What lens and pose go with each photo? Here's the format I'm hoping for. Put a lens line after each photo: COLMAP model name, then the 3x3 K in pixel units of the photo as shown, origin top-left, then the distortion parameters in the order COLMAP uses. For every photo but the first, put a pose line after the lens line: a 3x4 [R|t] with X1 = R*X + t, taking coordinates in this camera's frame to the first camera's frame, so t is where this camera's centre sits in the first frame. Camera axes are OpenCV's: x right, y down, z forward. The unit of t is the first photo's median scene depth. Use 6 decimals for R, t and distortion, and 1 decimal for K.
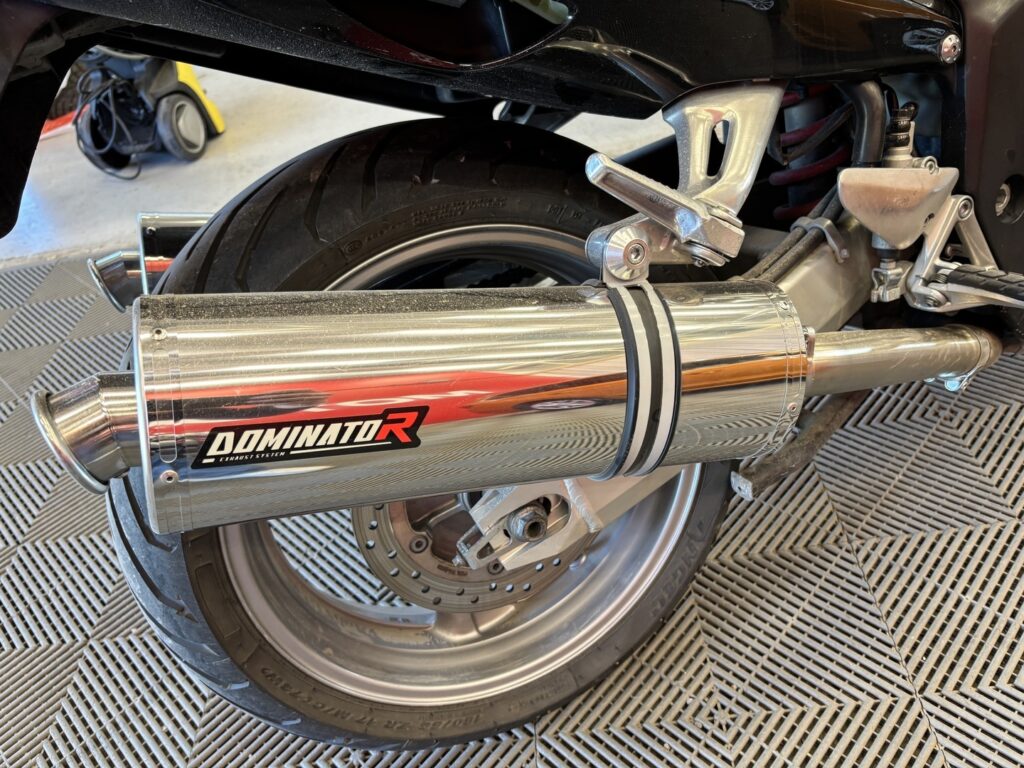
lens RADIAL K [[782.3, 0, 512.0], [0, 782.3, 384.0], [0, 0, 1]] dist [0.003904, -0.007391]
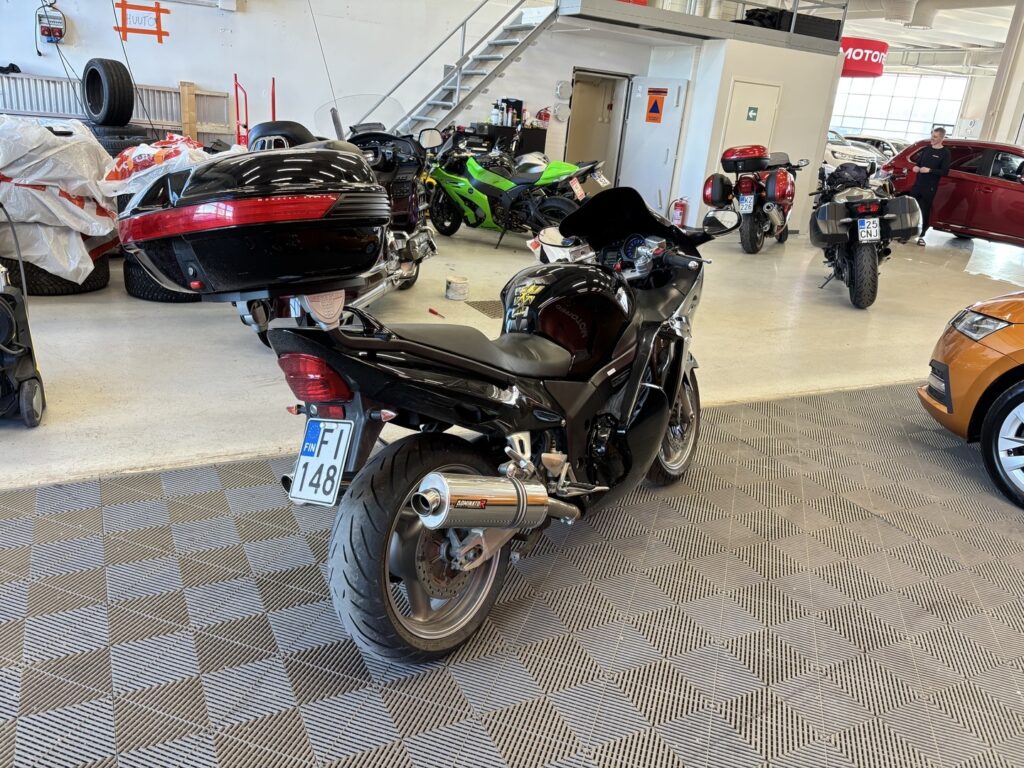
lens RADIAL K [[782.3, 0, 512.0], [0, 782.3, 384.0], [0, 0, 1]] dist [0.003904, -0.007391]
pose [[0.858679, 0.093760, 0.503864, -1.419344], [0.088379, 0.941307, -0.325775, 0.538670], [-0.504836, 0.324267, 0.799995, -1.756792]]
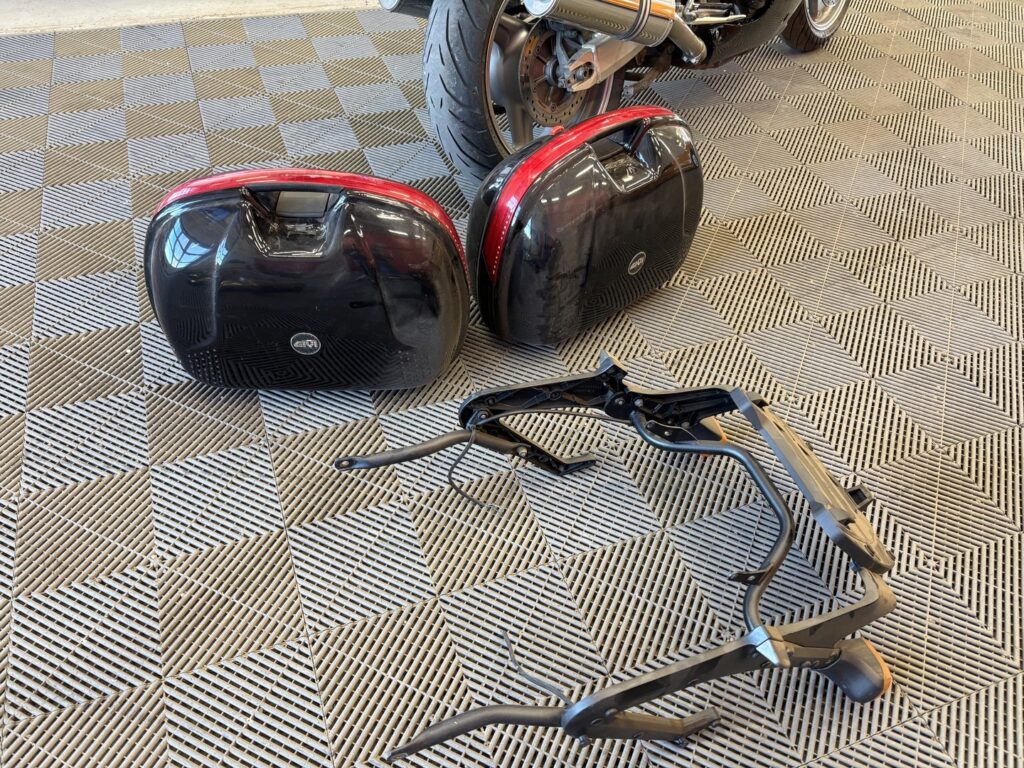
lens RADIAL K [[787.9, 0, 492.7], [0, 787.9, 385.3], [0, 0, 1]] dist [0.041039, -0.077640]
pose [[0.922006, -0.078633, 0.379106, -1.359569], [0.040705, 0.993419, 0.107056, 0.915613], [-0.385029, -0.083275, 0.919140, -1.510558]]
